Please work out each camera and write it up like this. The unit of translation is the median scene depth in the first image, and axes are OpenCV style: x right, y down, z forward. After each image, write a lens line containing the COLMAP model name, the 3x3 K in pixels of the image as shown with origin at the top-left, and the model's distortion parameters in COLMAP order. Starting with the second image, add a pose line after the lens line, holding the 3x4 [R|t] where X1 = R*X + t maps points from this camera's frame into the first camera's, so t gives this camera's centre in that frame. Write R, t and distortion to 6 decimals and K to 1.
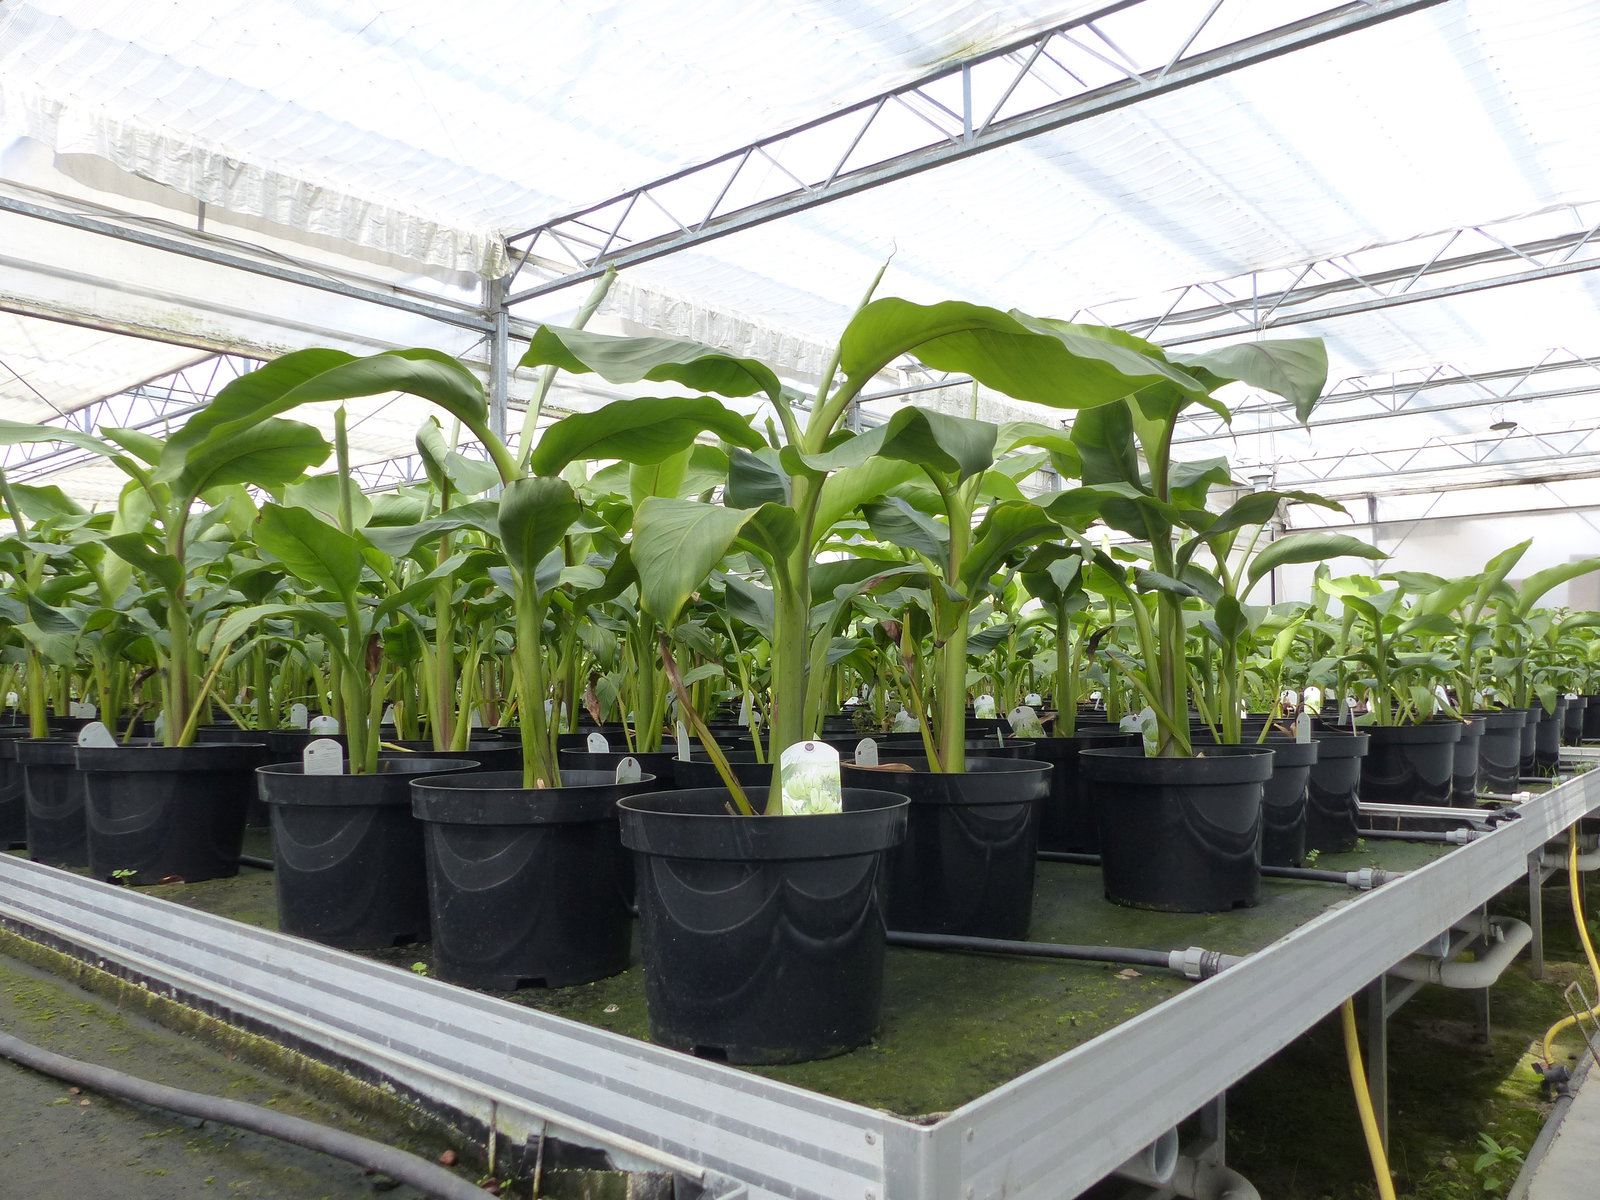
lens RADIAL K [[1193.0, 0, 800.0], [0, 1193.0, 600.0], [0, 0, 1]] dist [-0.009399, 0.008035]
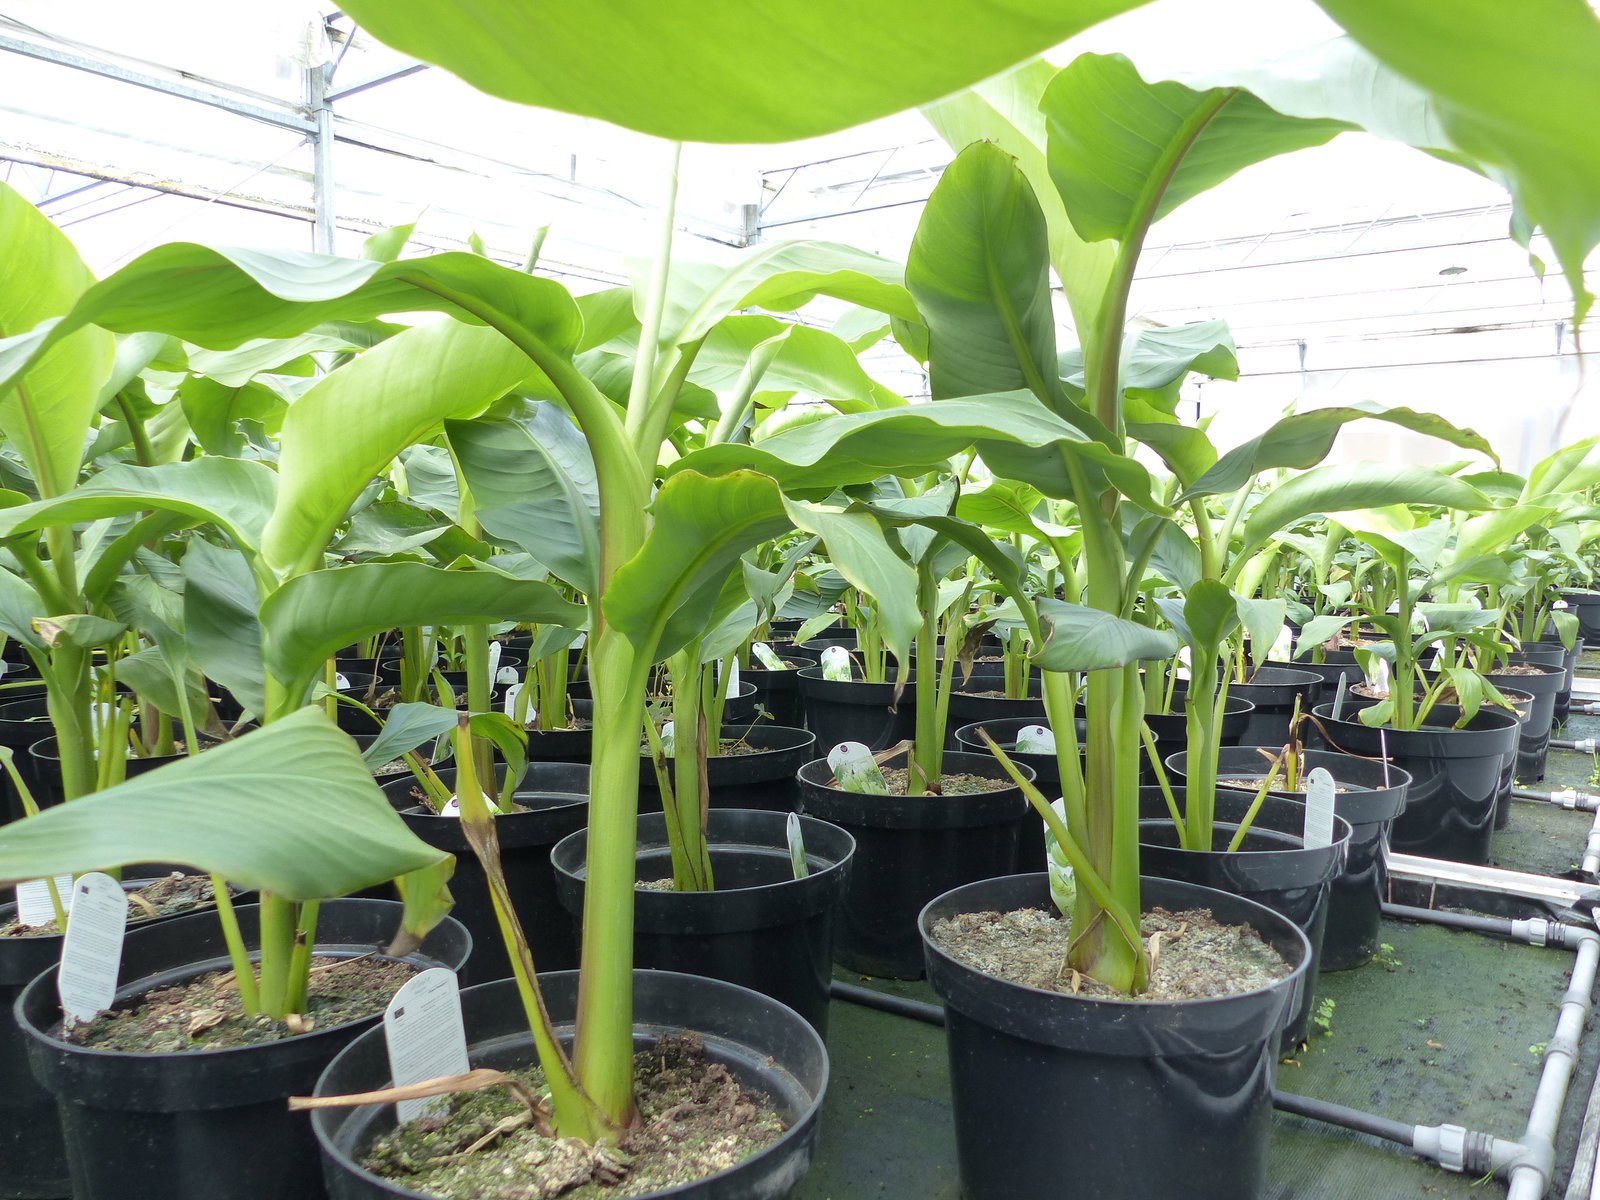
lens RADIAL K [[1193.0, 0, 800.0], [0, 1193.0, 600.0], [0, 0, 1]] dist [-0.009399, 0.008035]
pose [[0.997978, 0.001927, 0.063538, 0.118462], [-0.010401, 0.991020, 0.133309, -0.056669], [-0.062710, -0.133700, 0.989036, 0.409727]]
